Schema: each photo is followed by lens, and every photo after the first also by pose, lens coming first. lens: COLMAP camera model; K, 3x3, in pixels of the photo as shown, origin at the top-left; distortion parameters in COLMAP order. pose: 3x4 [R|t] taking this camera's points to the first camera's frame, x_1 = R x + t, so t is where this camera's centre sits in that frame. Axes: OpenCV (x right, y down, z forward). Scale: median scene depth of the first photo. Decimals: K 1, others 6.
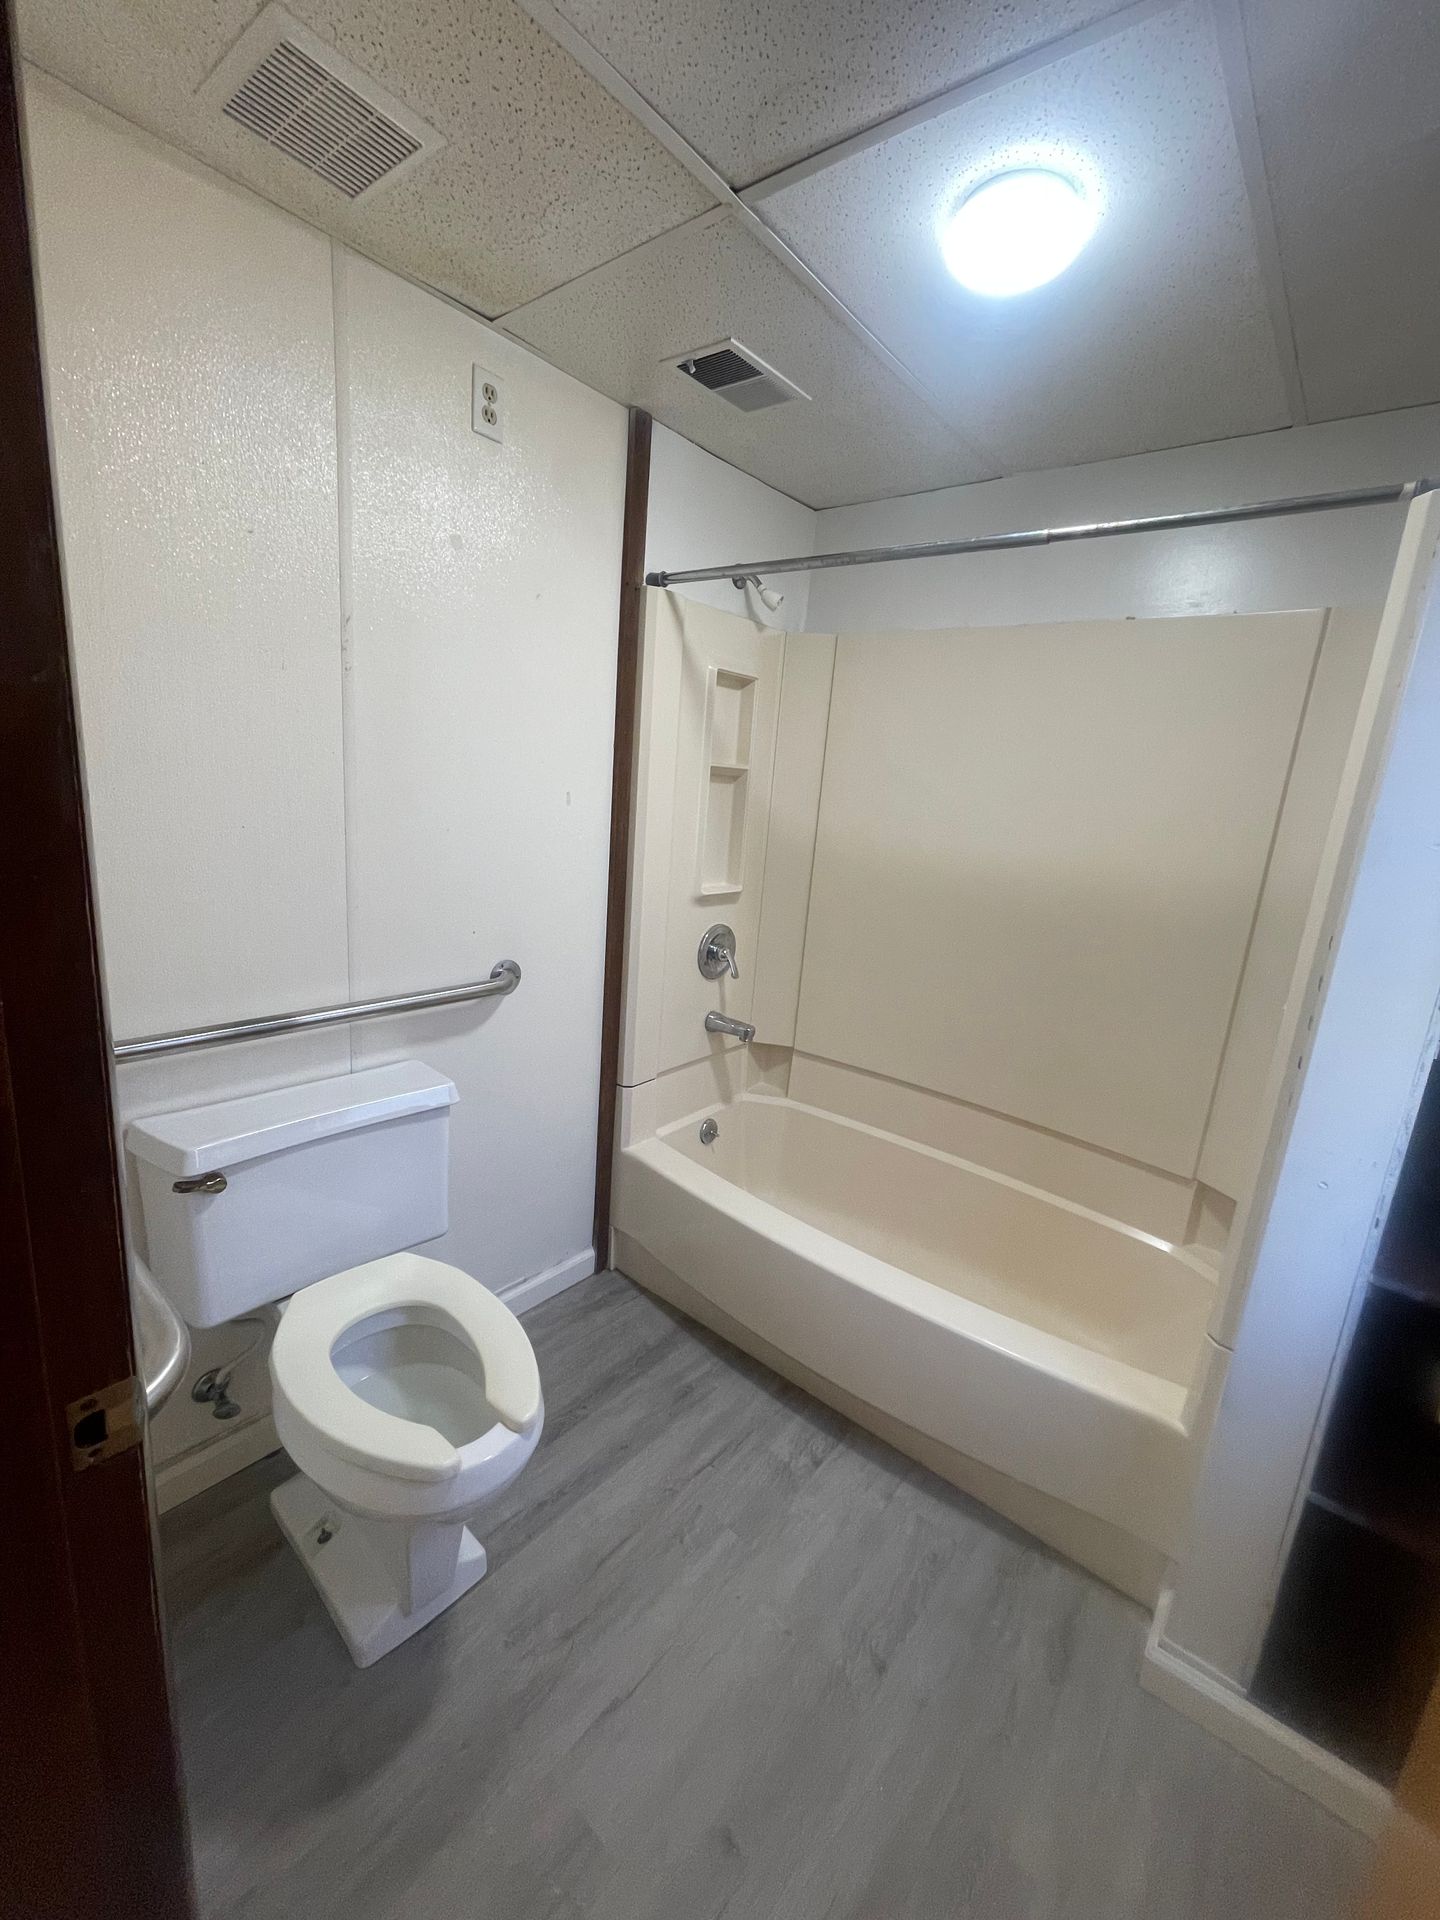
lens RADIAL K [[777.8, 0, 715.7], [0, 777.8, 954.6], [0, 0, 1]] dist [-0.001838, -0.000419]
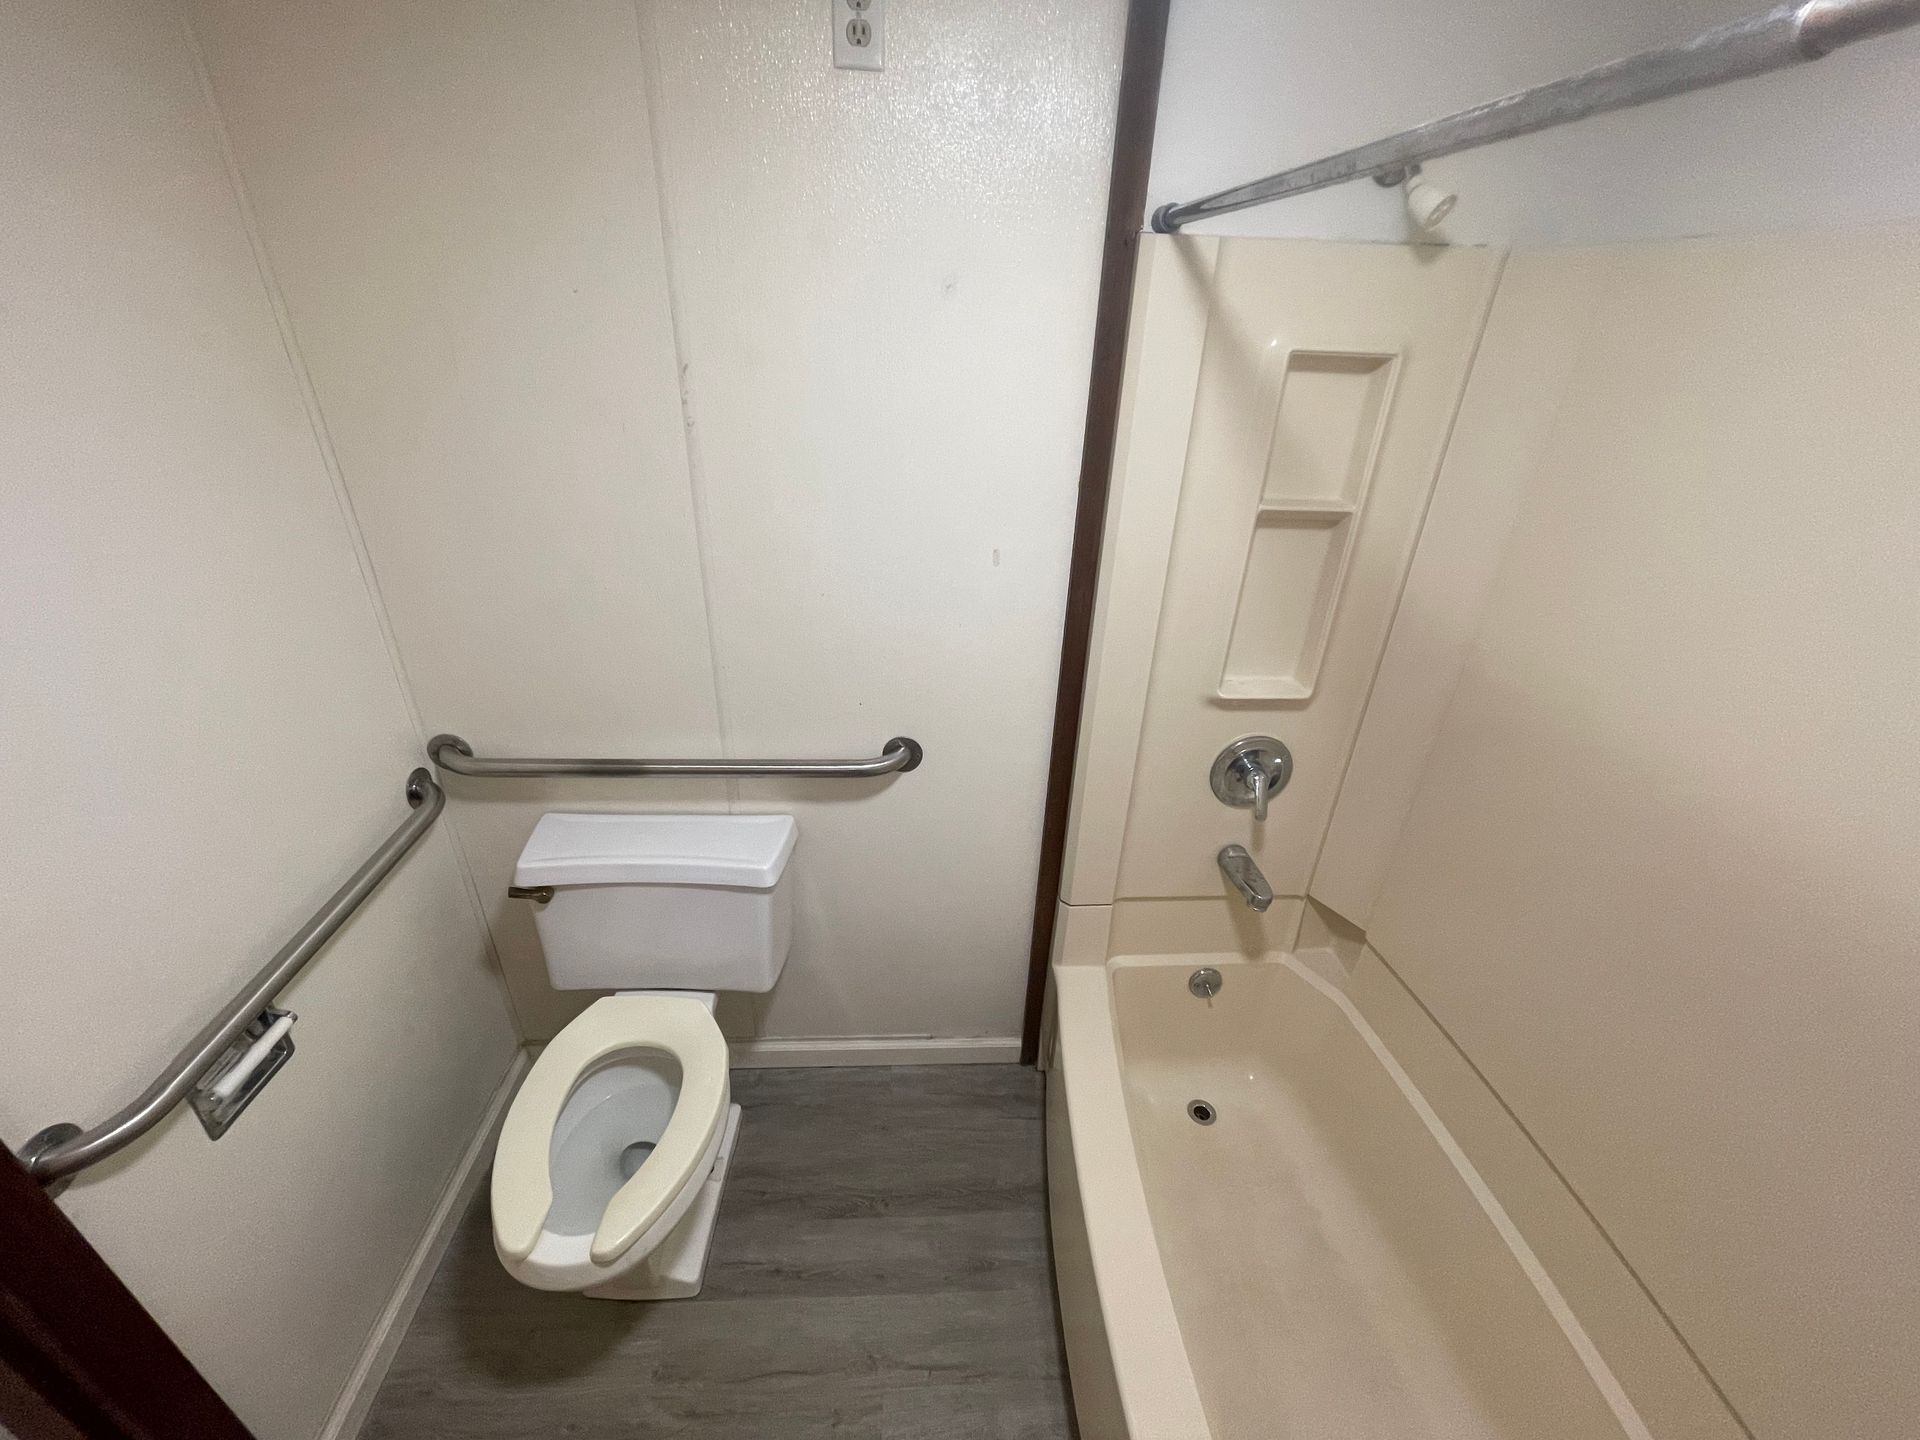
lens RADIAL K [[777.8, 0, 957.3], [0, 777.8, 719.6], [0, 0, 1]] dist [-0.001838, -0.000419]
pose [[0.685553, 0.290834, -0.667407, 0.336043], [-0.141040, 0.952428, 0.270163, -0.246426], [0.714230, -0.091080, 0.693960, 0.419869]]
